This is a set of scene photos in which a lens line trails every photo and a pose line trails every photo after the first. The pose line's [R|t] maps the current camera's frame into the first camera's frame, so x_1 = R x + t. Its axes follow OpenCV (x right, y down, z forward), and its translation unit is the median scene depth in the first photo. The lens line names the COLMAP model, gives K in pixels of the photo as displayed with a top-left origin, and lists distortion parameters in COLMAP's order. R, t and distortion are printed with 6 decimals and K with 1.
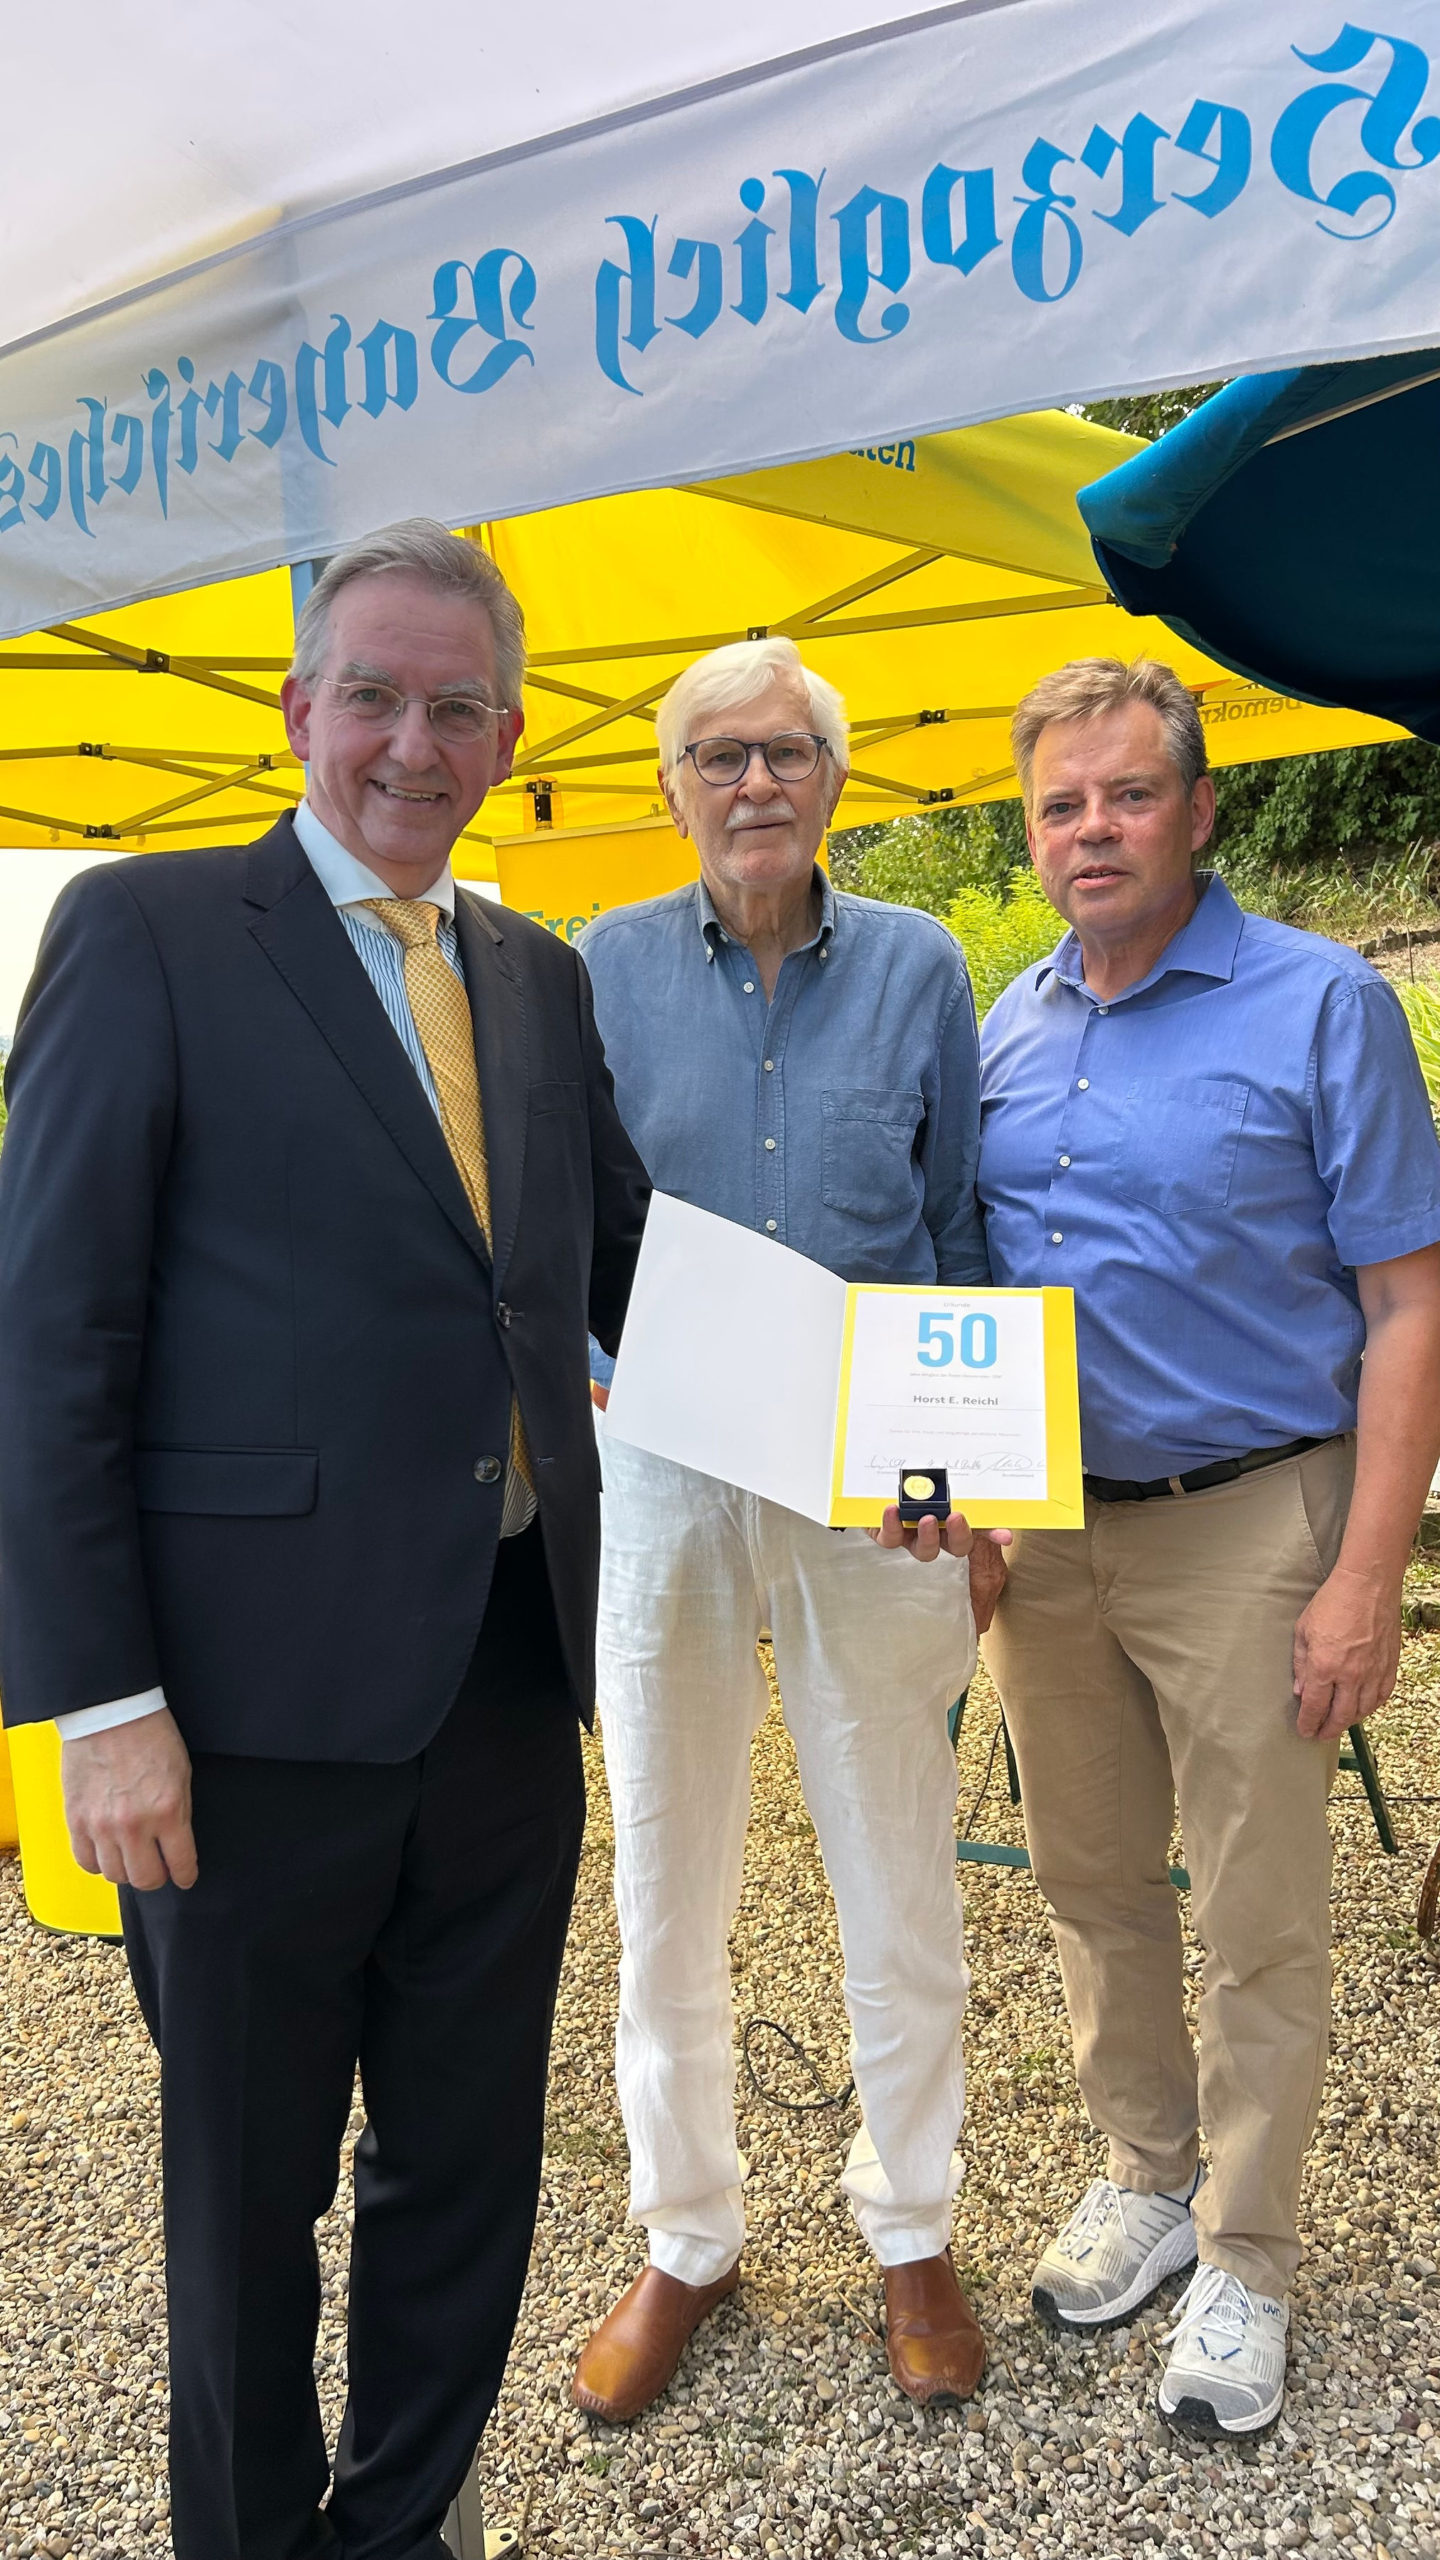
lens RADIAL K [[1946.5, 0, 720.6], [0, 1946.5, 1288.4], [0, 0, 1]] dist [0.042597, -0.040830]
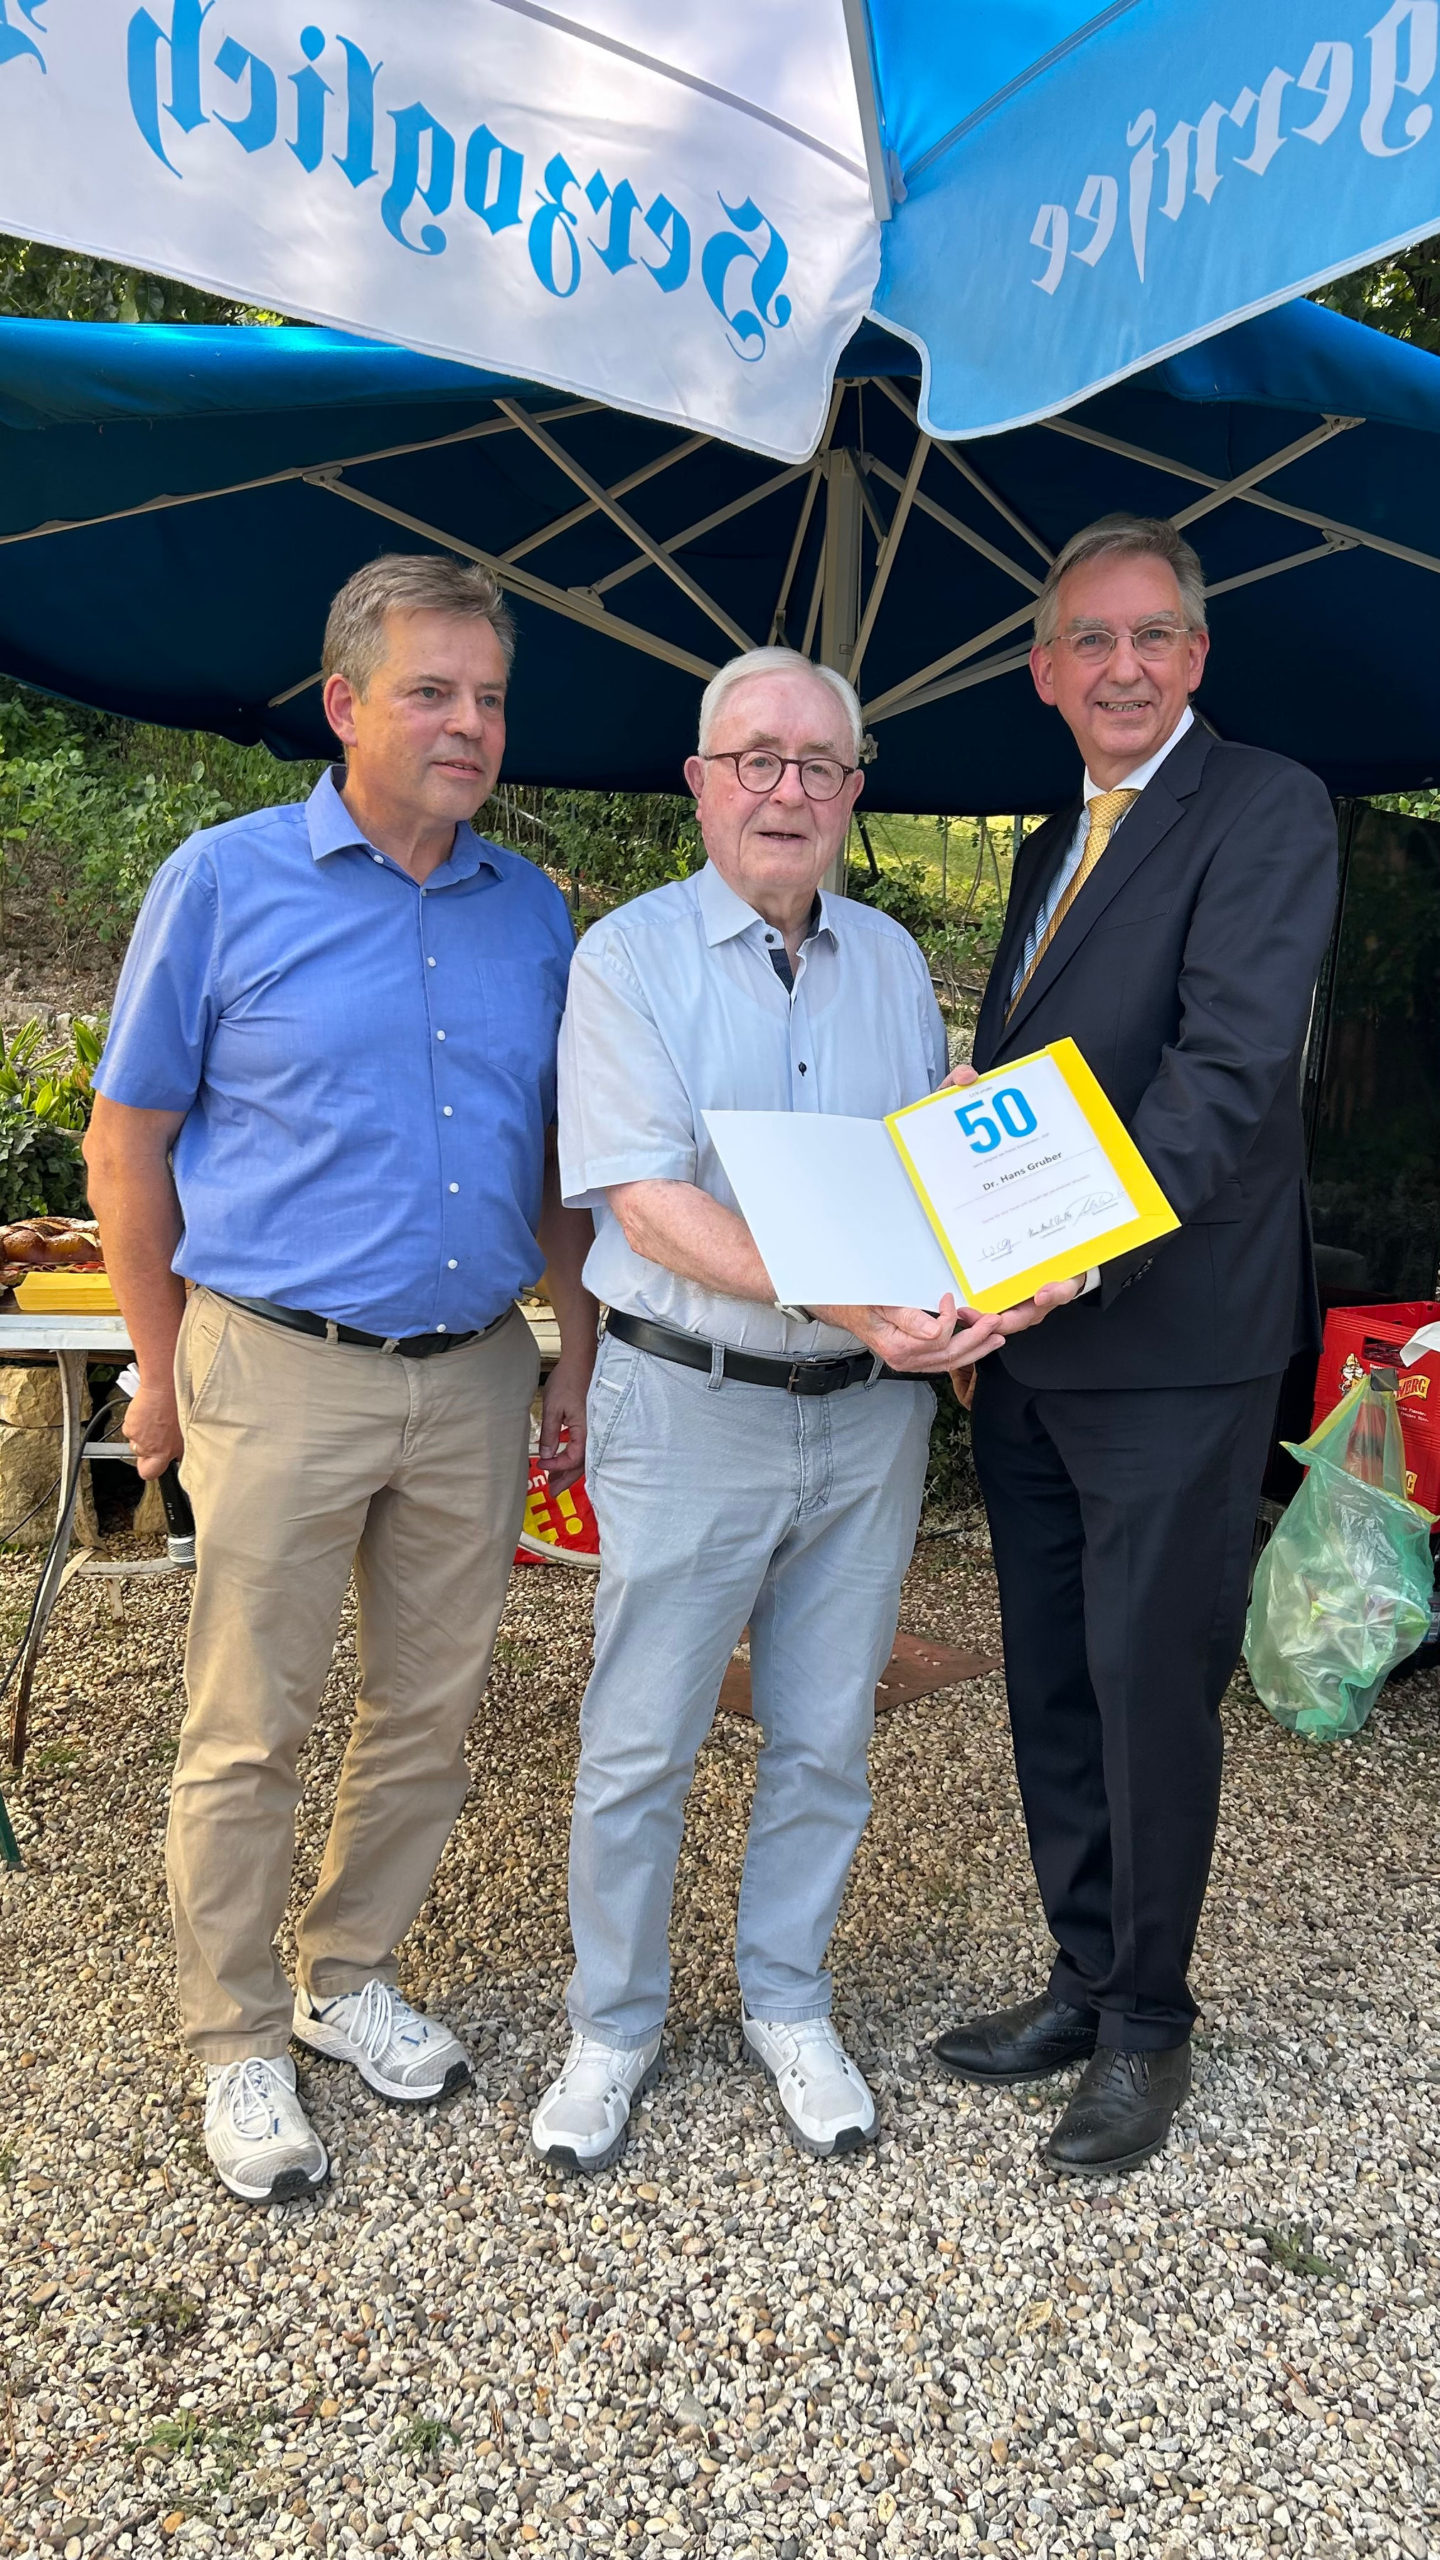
lens RADIAL K [[1946.5, 0, 741.5], [0, 1946.5, 1293.9], [0, 0, 1]] dist [0.042597, -0.040830]
pose [[0.411089, -0.074243, 0.908567, -0.457059], [0.035853, 0.997224, 0.065266, 0.016816], [-0.910890, 0.005745, 0.412610, 0.199688]]
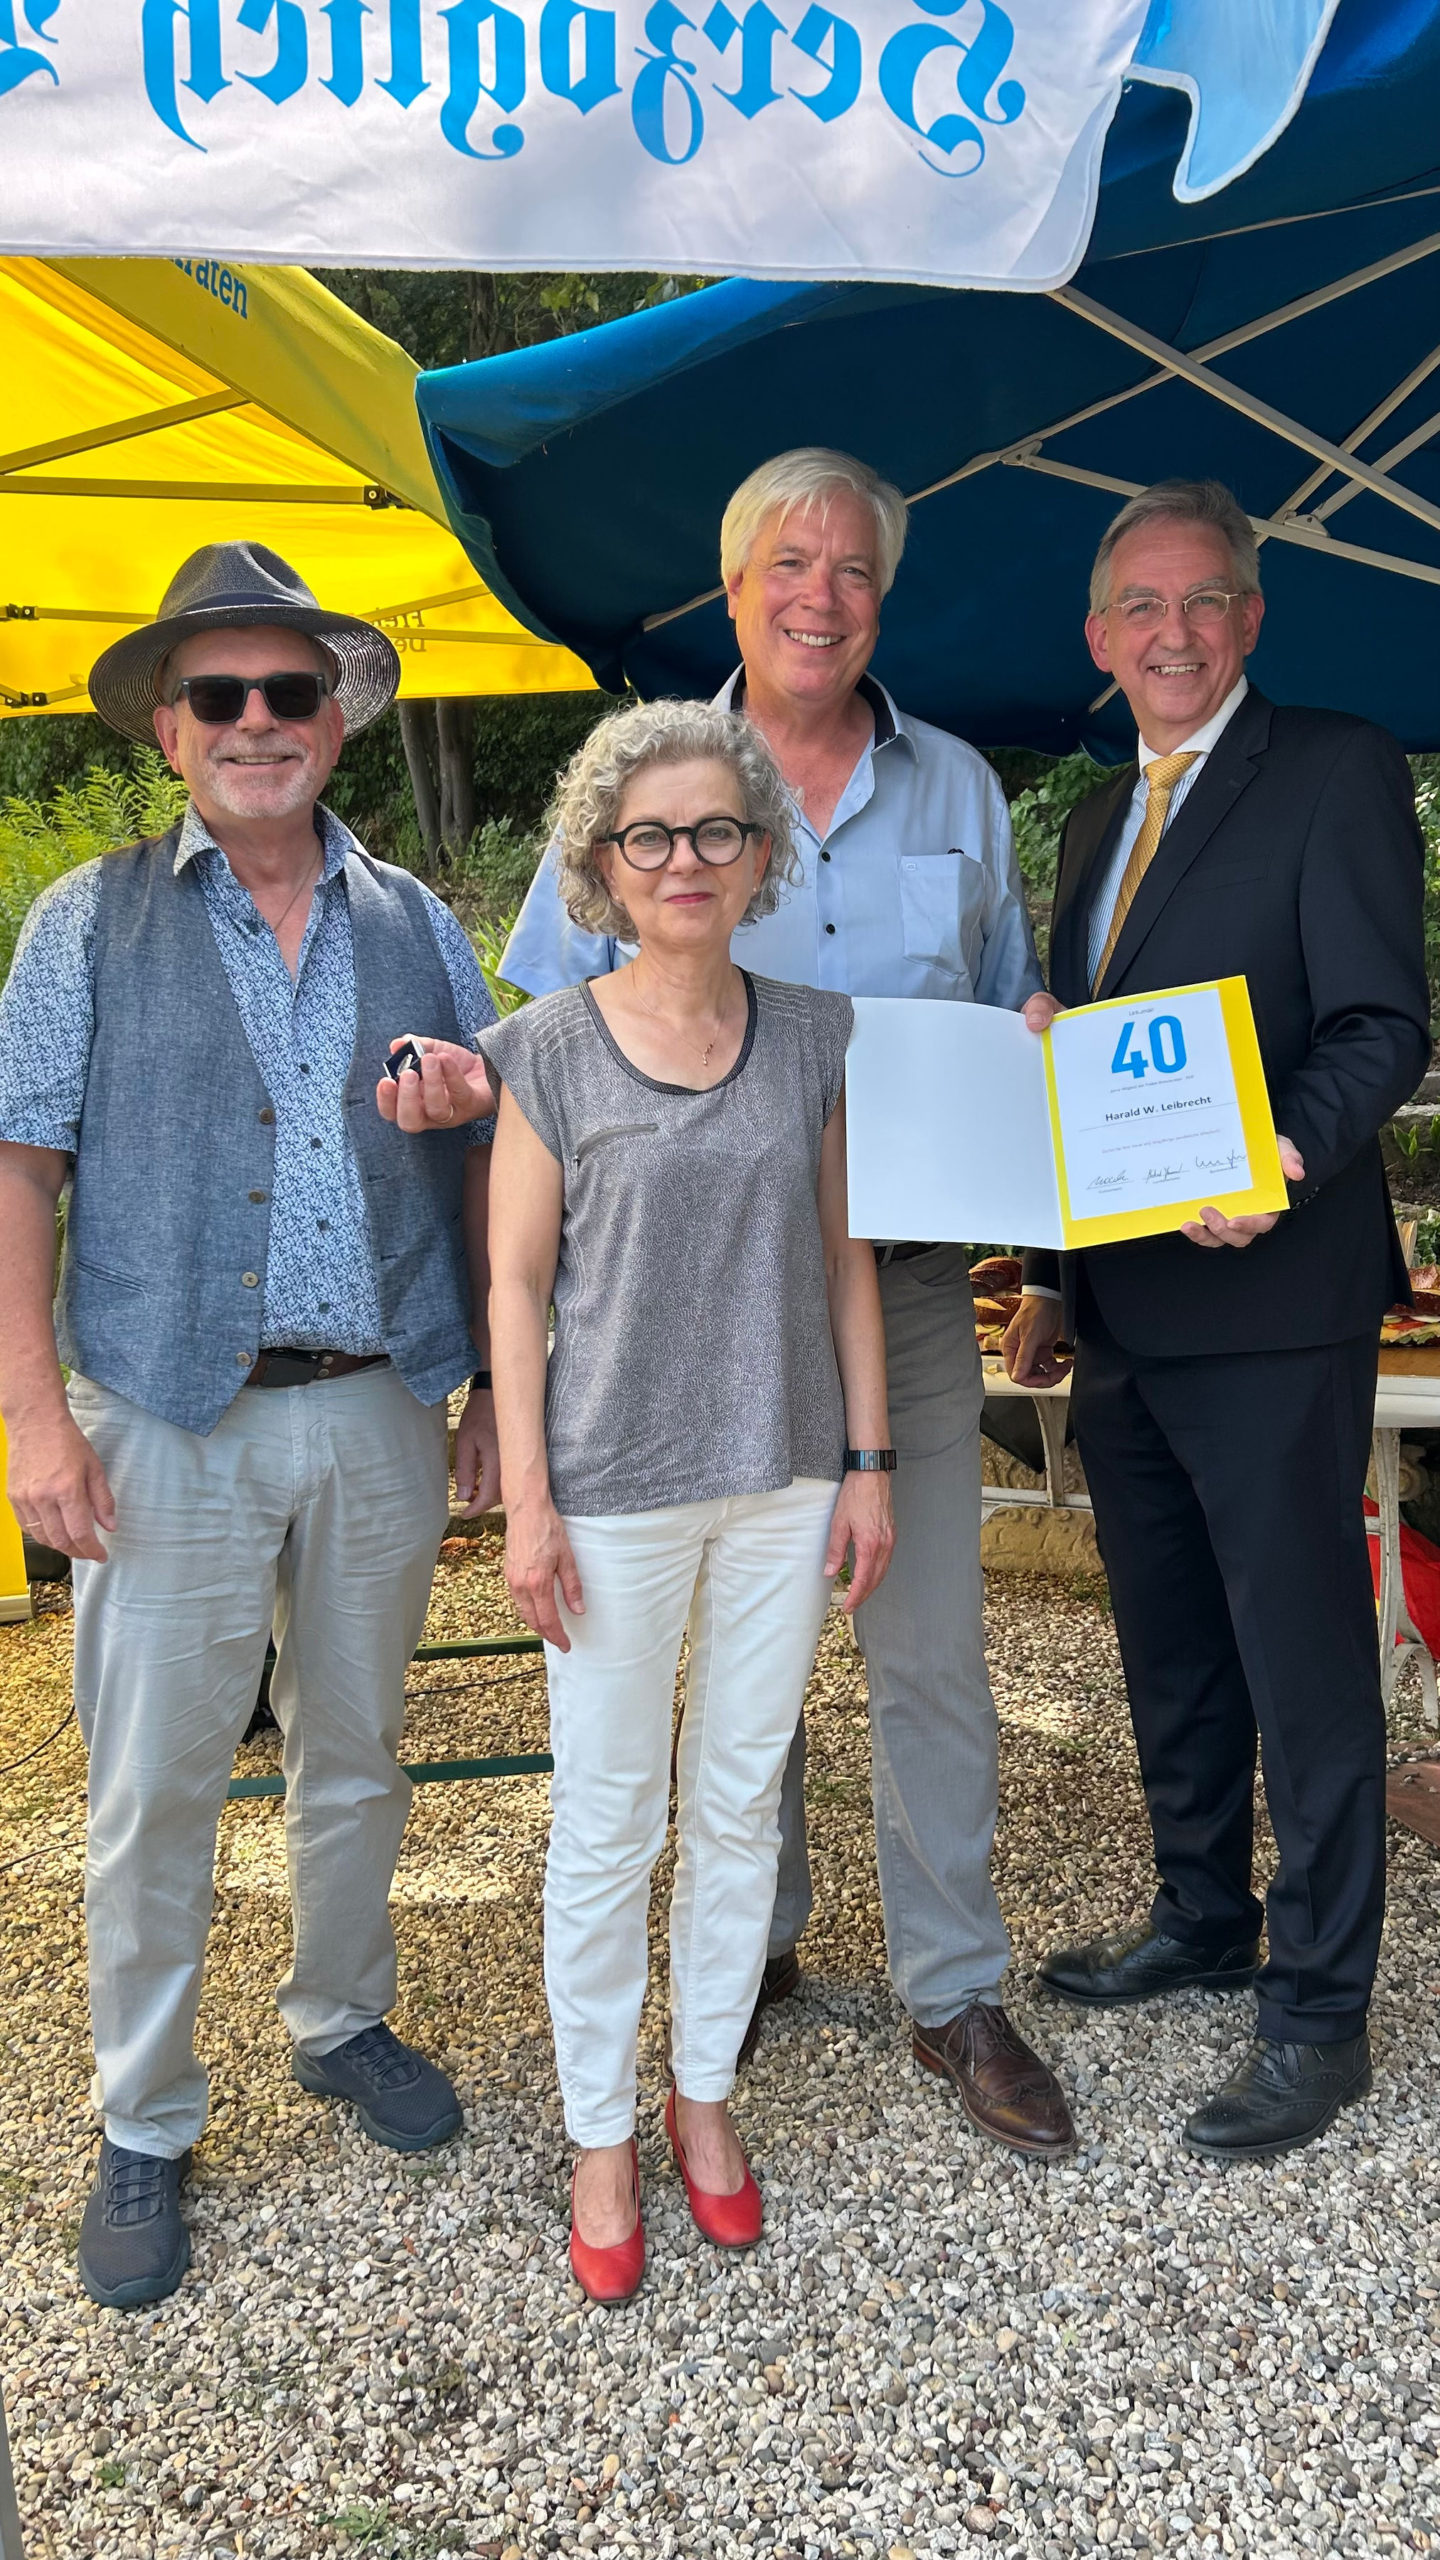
lens RADIAL K [[1946.5, 0, 741.9], [0, 1946.5, 1294.9], [0, 0, 1]] dist [0.042597, -0.040830]
pose [[0.845861, -0.050671, 0.530992, -0.185586], [0.042477, 0.998715, 0.027641, 0.029825], [-0.531710, -0.000825, 0.846926, 0.055840]]
